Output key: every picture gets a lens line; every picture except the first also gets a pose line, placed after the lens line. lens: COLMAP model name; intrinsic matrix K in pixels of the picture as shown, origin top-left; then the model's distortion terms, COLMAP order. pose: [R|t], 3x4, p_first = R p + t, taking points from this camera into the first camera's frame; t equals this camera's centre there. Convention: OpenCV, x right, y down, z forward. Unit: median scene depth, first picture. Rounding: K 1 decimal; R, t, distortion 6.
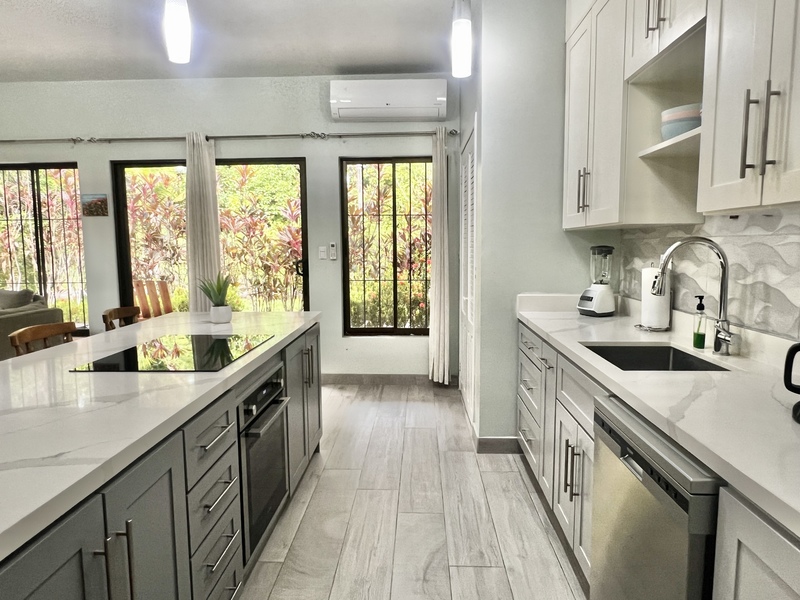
lens RADIAL K [[521.2, 0, 397.6], [0, 521.2, 300.5], [0, 0, 1]] dist [-0.006914, -0.001205]
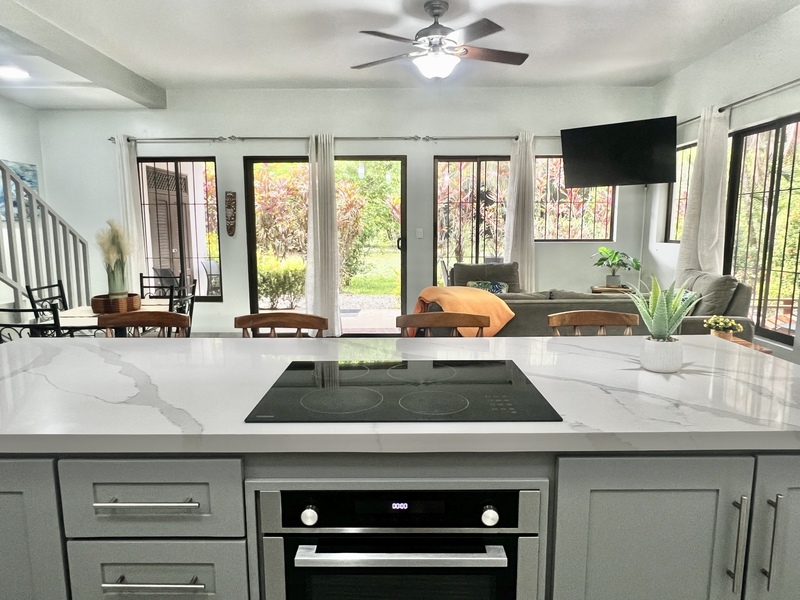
lens RADIAL K [[521.2, 0, 397.6], [0, 521.2, 300.5], [0, 0, 1]] dist [-0.006914, -0.001205]
pose [[0.037900, 0.146170, -0.988533, 0.149517], [-0.101843, 0.984658, 0.141692, -0.066104], [0.994078, 0.095305, 0.052205, 0.607069]]
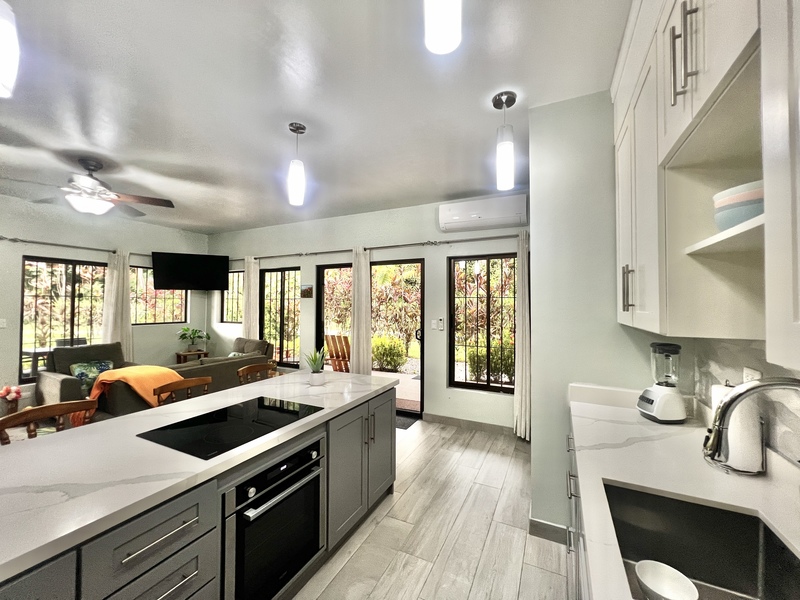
lens RADIAL K [[321.4, 0, 399.9], [0, 321.4, 297.9], [0, 0, 1]] dist [-0.001357, 0.000029]
pose [[0.913983, 0.003261, -0.405739, 0.175523], [-0.054655, 0.991844, -0.115146, -0.085284], [0.402054, 0.127417, 0.906707, 0.257014]]
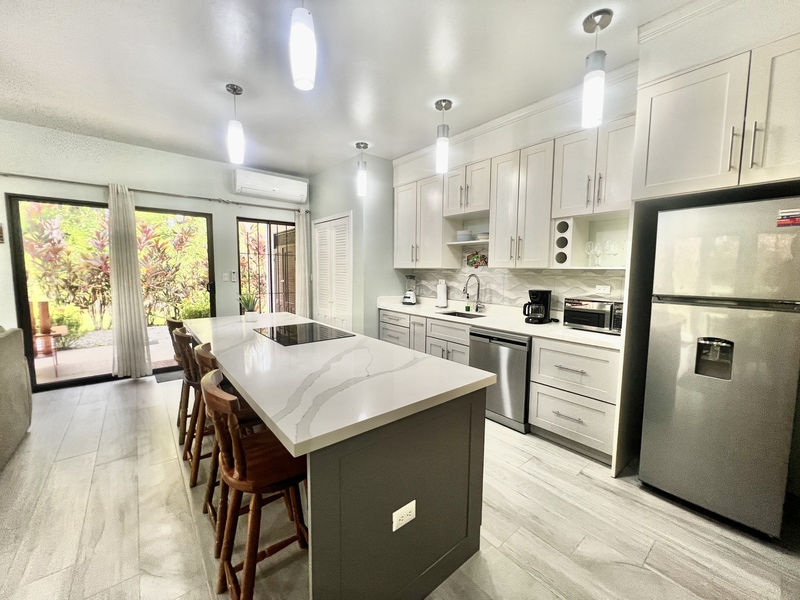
lens RADIAL K [[321.4, 0, 399.9], [0, 321.4, 297.9], [0, 0, 1]] dist [-0.001357, 0.000029]
pose [[0.741727, -0.044183, 0.669245, -0.583049], [0.055764, 0.998435, 0.004113, -0.008480], [-0.668379, 0.034270, 0.743031, -0.063821]]
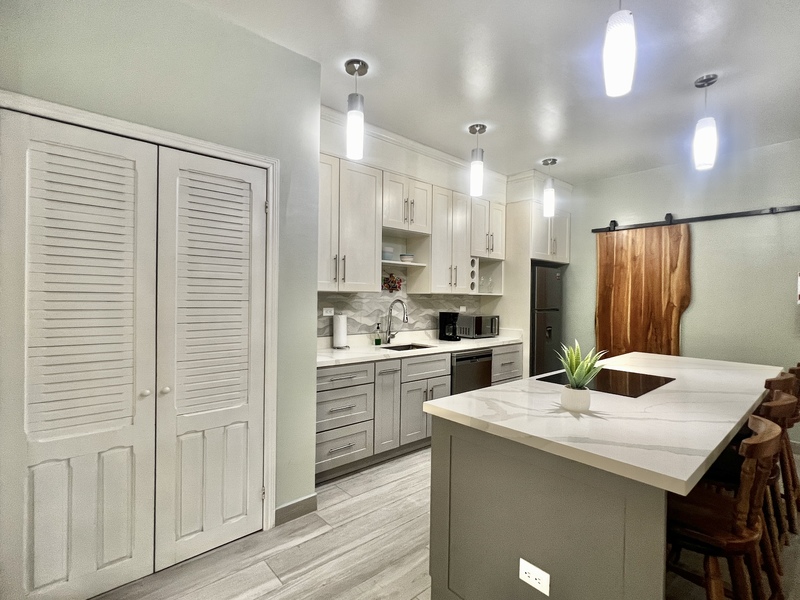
lens RADIAL K [[392.0, 0, 400.0], [0, 392.0, 300.0], [0, 0, 1]] dist [-0.000088, -0.000062]
pose [[-0.697178, -0.009533, 0.716835, -0.497075], [0.067318, 0.994623, 0.078699, -0.158857], [-0.713731, 0.103123, -0.692787, 1.365936]]
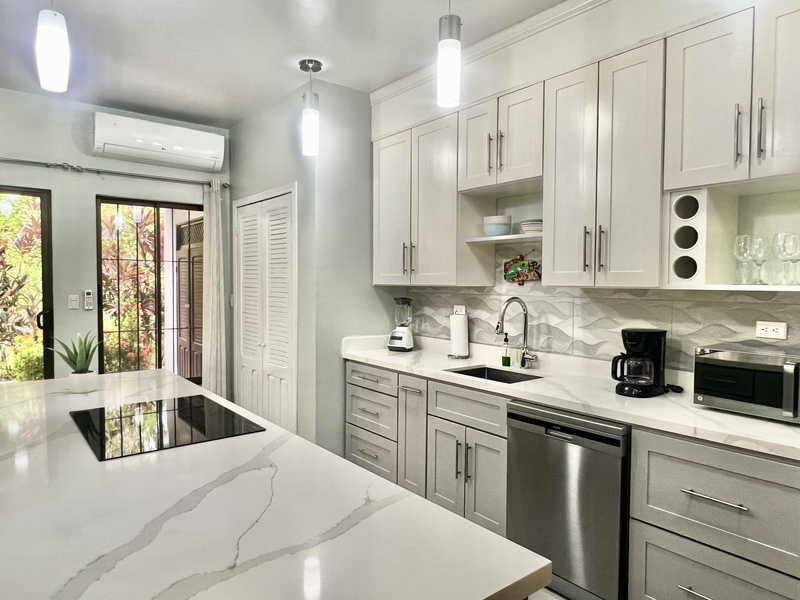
lens RADIAL K [[521.0, 0, 396.8], [0, 521.0, 299.3], [0, 0, 1]] dist [-0.001048, 0.000359]
pose [[0.755386, -0.010433, 0.655197, -0.443208], [0.057859, 0.997030, -0.050830, -0.030966], [-0.652720, 0.076305, 0.753746, 0.007891]]
